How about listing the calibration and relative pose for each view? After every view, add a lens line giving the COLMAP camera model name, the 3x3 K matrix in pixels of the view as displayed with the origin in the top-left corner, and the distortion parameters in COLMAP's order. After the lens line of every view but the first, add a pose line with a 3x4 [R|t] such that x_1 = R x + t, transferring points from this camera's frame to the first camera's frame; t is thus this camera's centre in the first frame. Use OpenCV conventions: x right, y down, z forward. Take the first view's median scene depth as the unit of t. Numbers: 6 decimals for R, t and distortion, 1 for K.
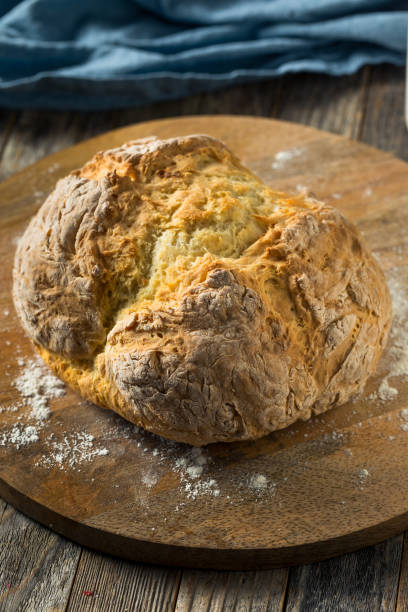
lens RADIAL K [[2058.8, 0, 209.3], [0, 2058.8, 311.1], [0, 0, 1]] dist [0.092820, 0.000000]
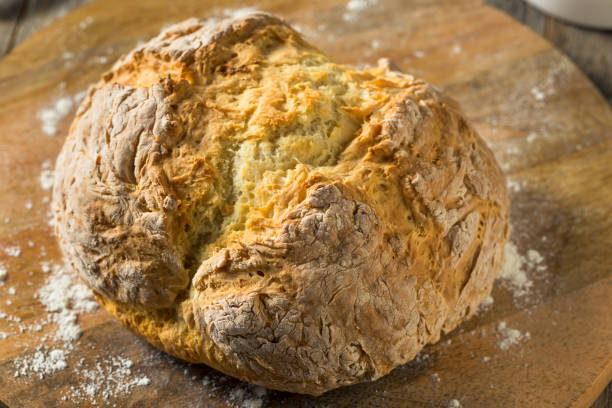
lens RADIAL K [[2123.1, 0, 312.4], [0, 2123.1, 201.2], [0, 0, 1]] dist [0.065498, 0.000000]
pose [[0.983424, -0.134438, 0.121674, -0.100471], [0.124959, 0.988728, 0.082475, -0.082268], [-0.131390, -0.065904, 0.989138, 0.154759]]
